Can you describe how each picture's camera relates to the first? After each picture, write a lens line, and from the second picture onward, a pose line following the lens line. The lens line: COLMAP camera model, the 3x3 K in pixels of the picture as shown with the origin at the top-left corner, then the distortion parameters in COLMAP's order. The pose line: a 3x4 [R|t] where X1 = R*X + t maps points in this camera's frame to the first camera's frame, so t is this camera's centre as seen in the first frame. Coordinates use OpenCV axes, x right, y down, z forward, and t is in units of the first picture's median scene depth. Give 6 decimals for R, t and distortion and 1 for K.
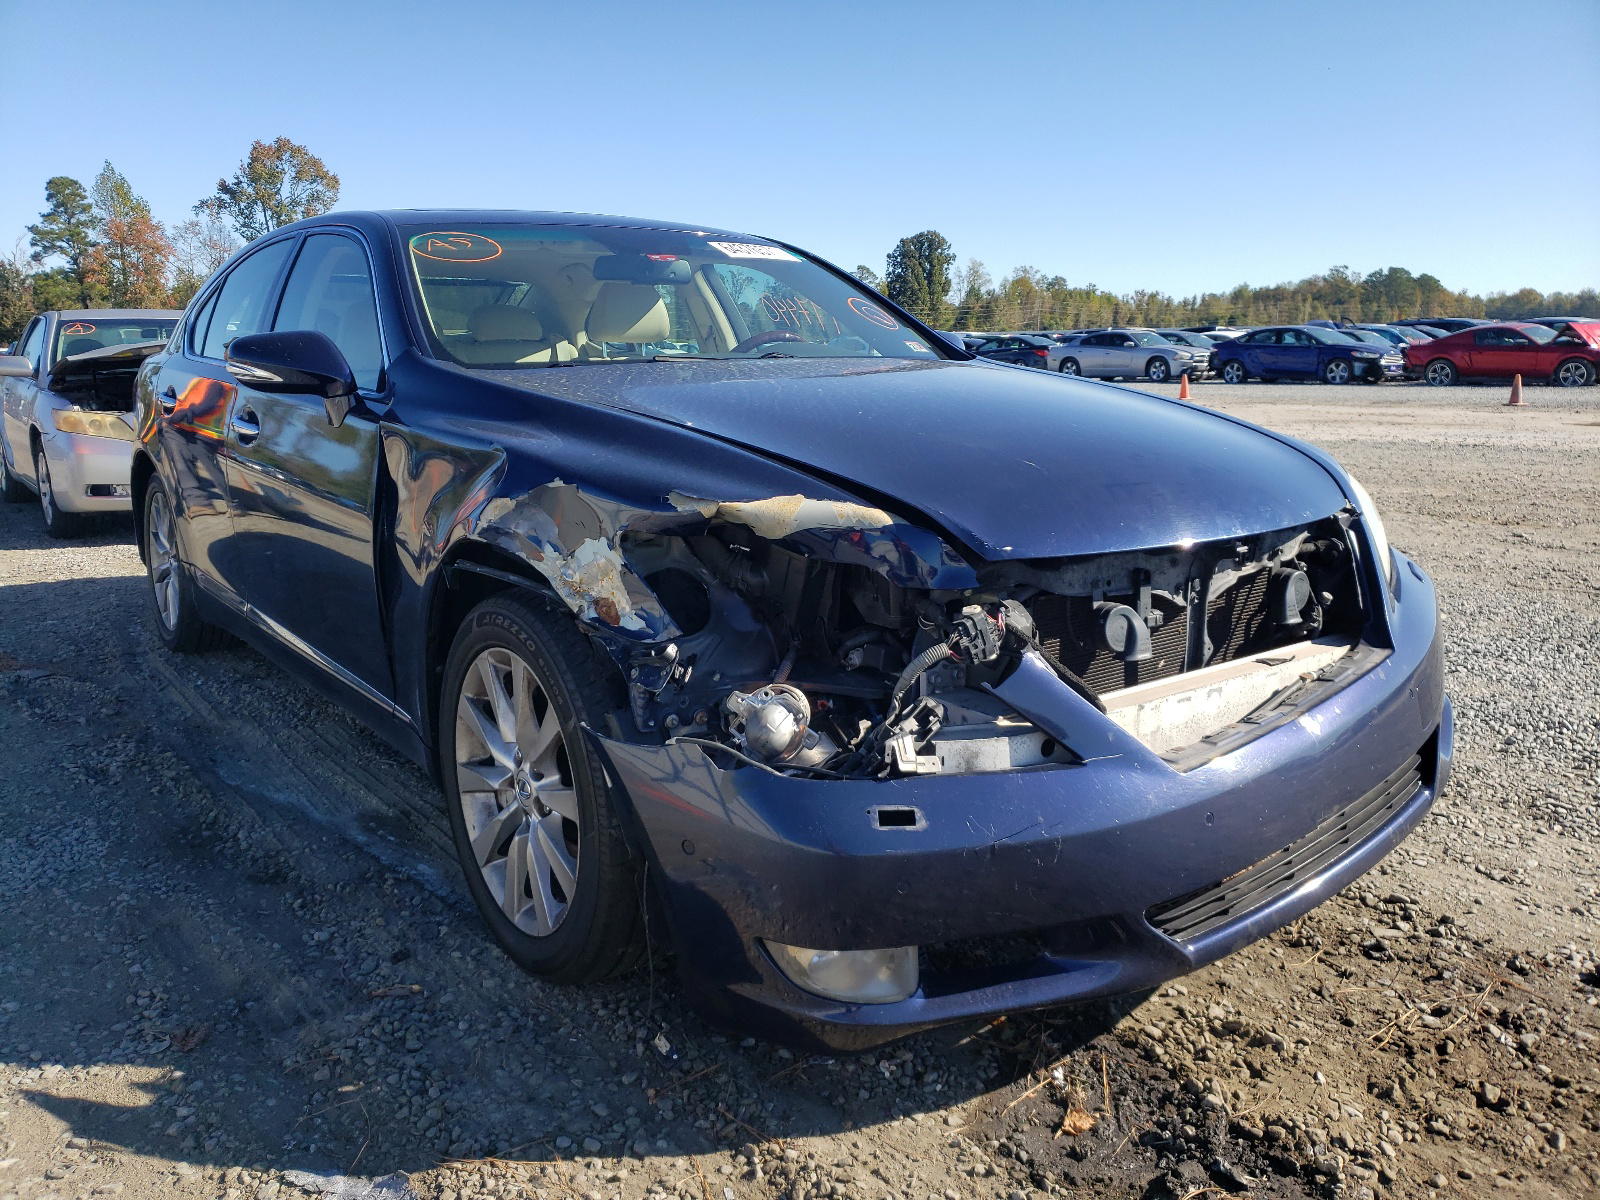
lens RADIAL K [[1221.2, 0, 800.0], [0, 1221.2, 600.0], [0, 0, 1]] dist [0.039014, 0.003190]
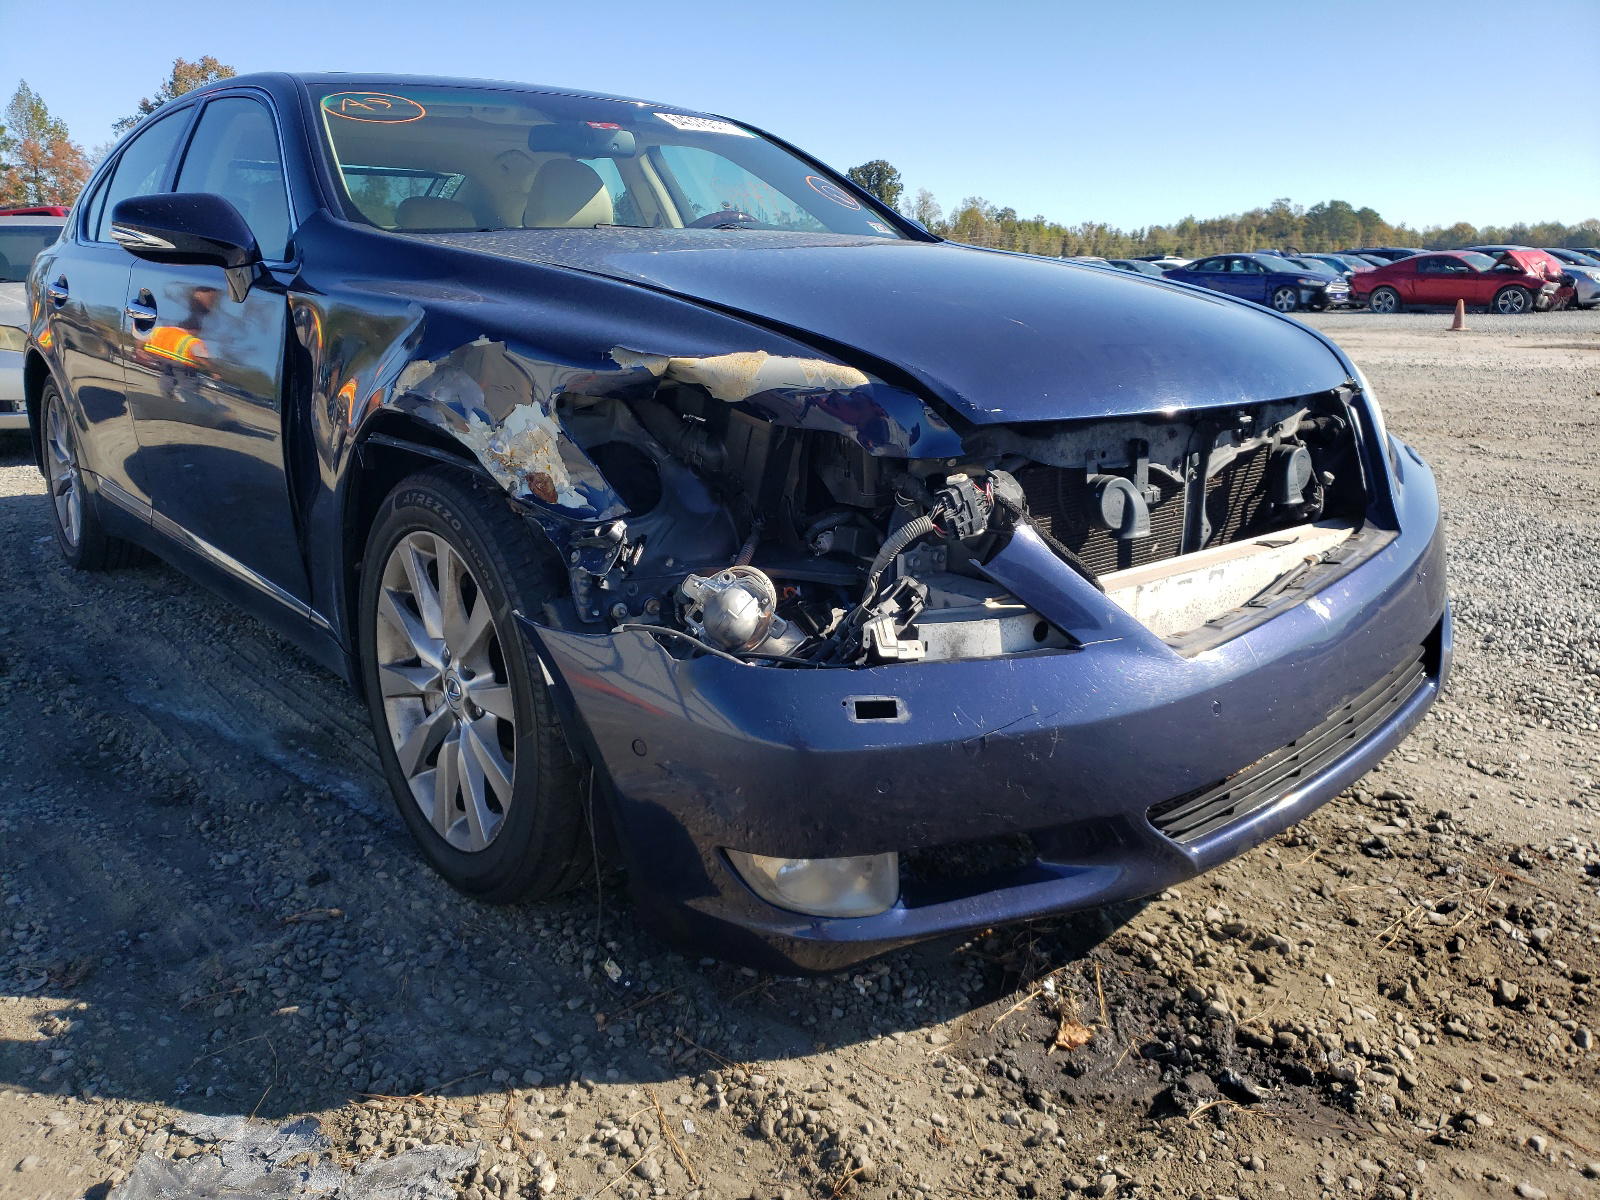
lens RADIAL K [[1203.6, 0, 830.7], [0, 1203.6, 596.9], [0, 0, 1]] dist [0.006680, 0.046670]
pose [[0.997739, -0.004624, 0.067044, -0.010659], [0.001519, 0.998927, 0.046288, 0.051225], [-0.067186, -0.046081, 0.996676, 0.121547]]
